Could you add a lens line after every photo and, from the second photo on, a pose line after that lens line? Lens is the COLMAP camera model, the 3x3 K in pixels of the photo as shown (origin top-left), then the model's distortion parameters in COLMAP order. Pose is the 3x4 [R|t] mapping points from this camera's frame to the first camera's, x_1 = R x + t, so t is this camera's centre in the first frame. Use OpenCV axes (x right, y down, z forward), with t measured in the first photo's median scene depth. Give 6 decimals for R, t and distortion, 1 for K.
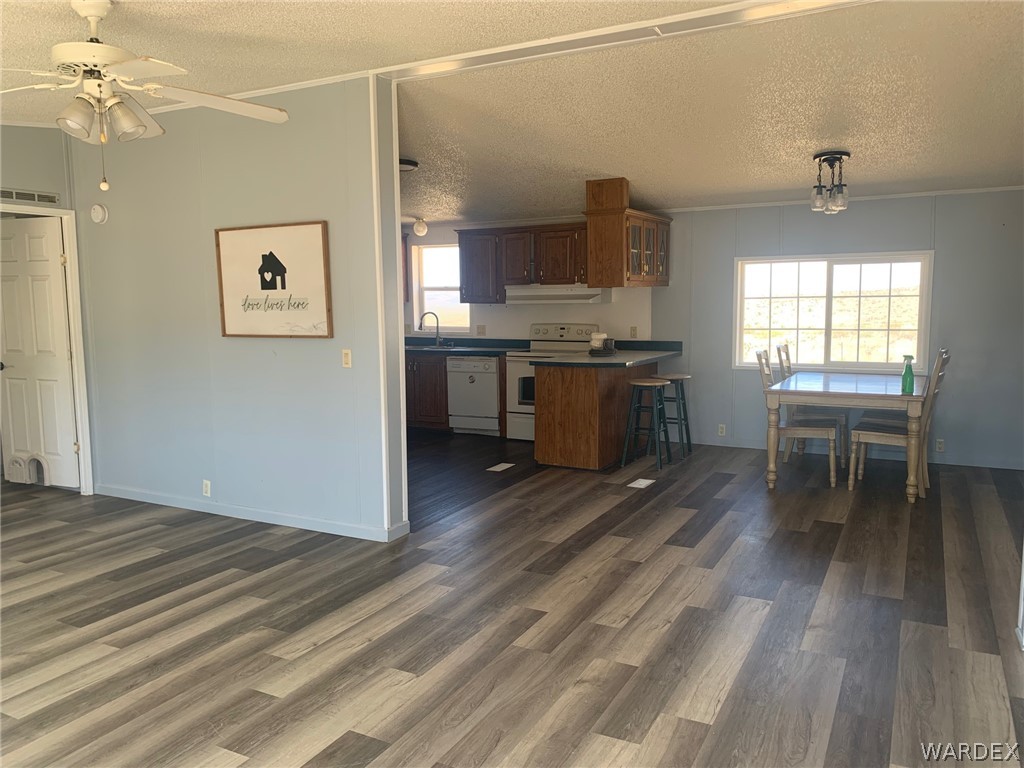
lens RADIAL K [[789.9, 0, 496.1], [0, 789.9, 382.5], [0, 0, 1]] dist [0.045662, -0.057574]
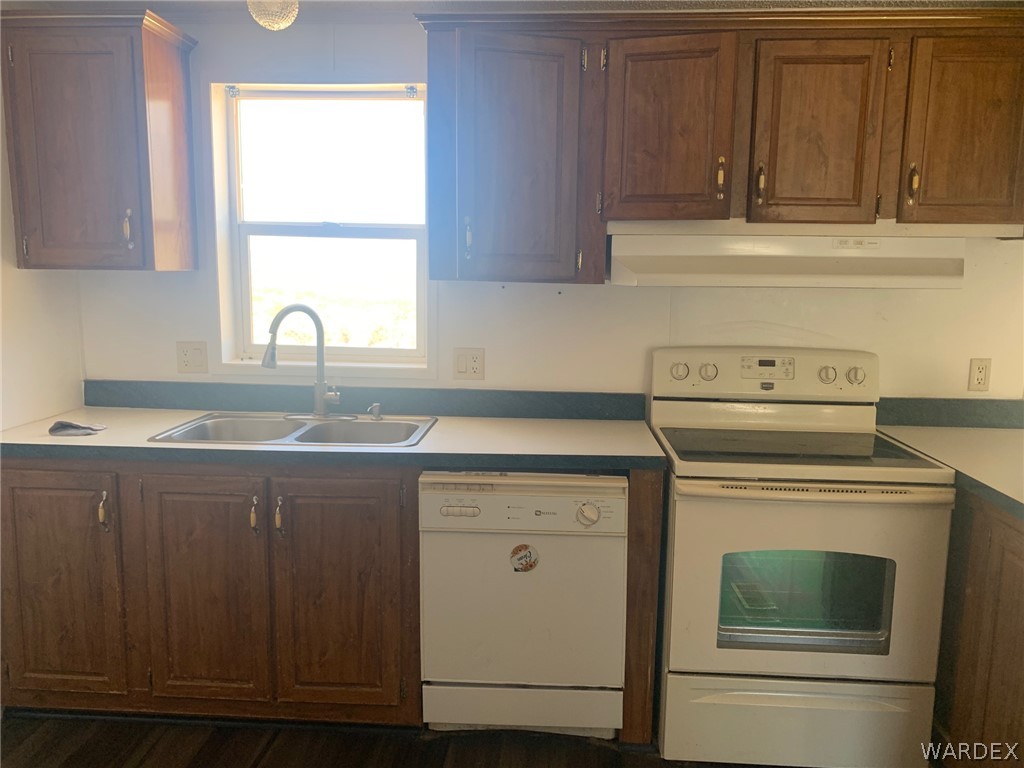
lens RADIAL K [[789.9, 0, 521.6], [0, 789.9, 377.2], [0, 0, 1]] dist [0.045662, -0.057574]
pose [[0.902624, -0.036271, 0.428900, -0.170064], [0.021433, 0.998995, 0.039376, -0.089355], [-0.429897, -0.026349, 0.902493, 0.861760]]
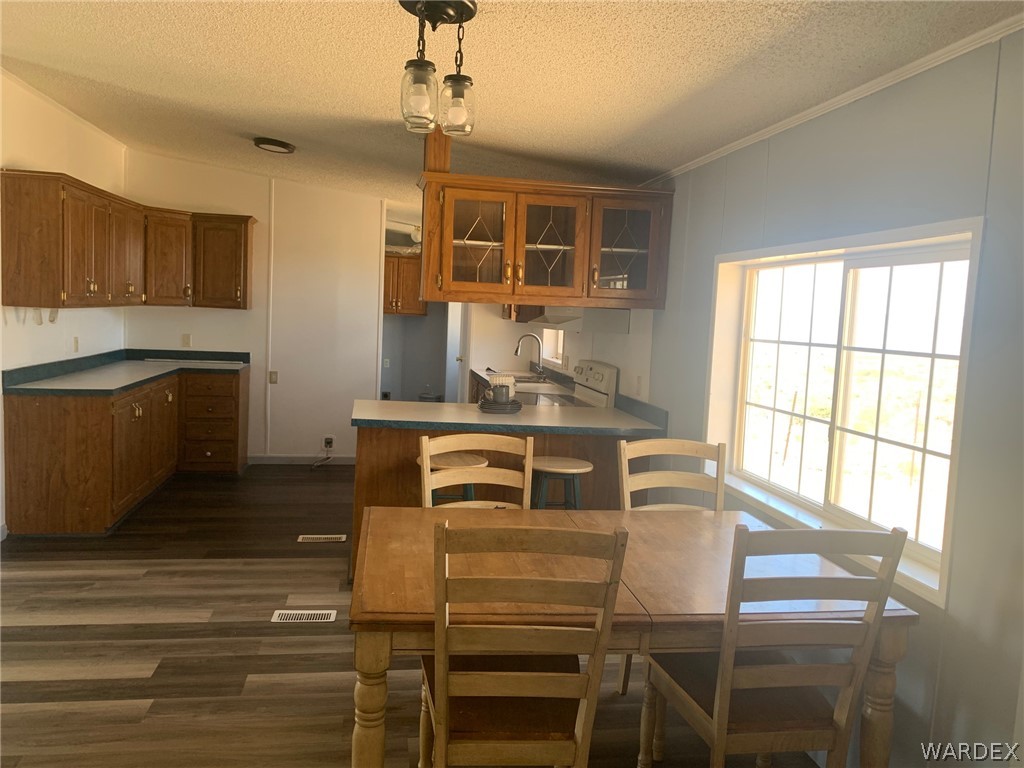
lens RADIAL K [[789.9, 0, 512.0], [0, 789.9, 378.5], [0, 0, 1]] dist [0.045662, -0.057574]
pose [[0.625470, 0.109481, -0.772529, 0.632674], [-0.139319, 0.989866, 0.027484, -0.079643], [0.767710, 0.090437, 0.634384, 0.613810]]
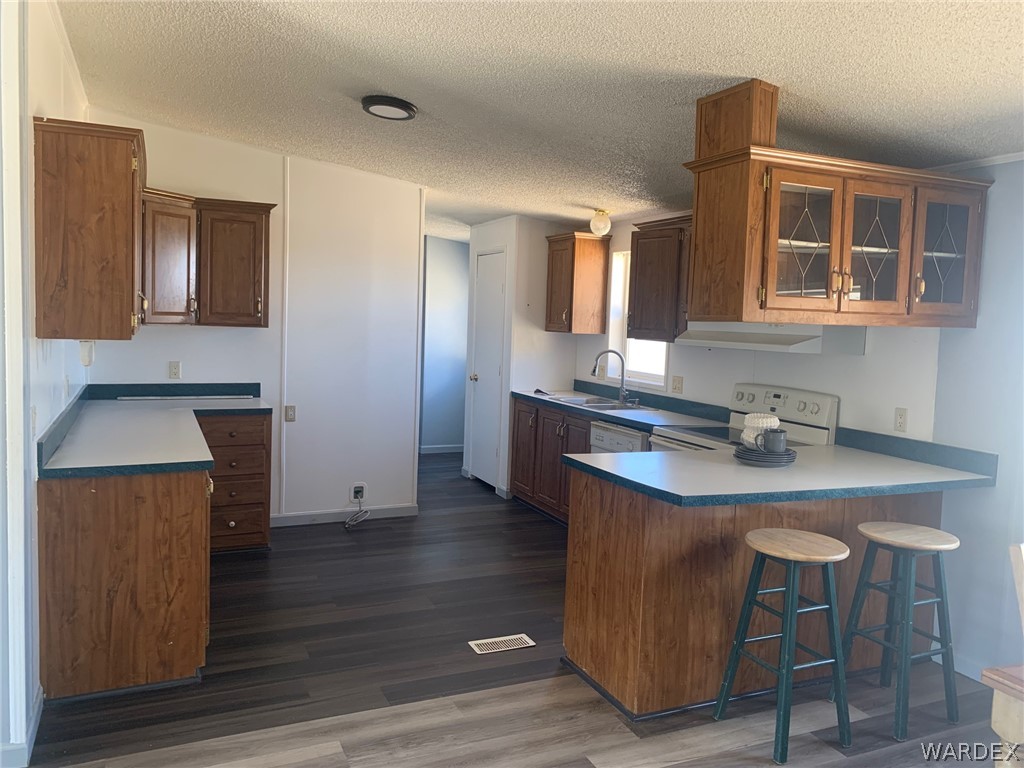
lens RADIAL K [[789.9, 0, 510.5], [0, 789.9, 375.7], [0, 0, 1]] dist [0.045662, -0.057574]
pose [[0.801677, 0.086409, -0.591479, 0.298508], [-0.110292, 0.993890, -0.004289, -0.068701], [0.587494, 0.068674, 0.806309, 0.518809]]
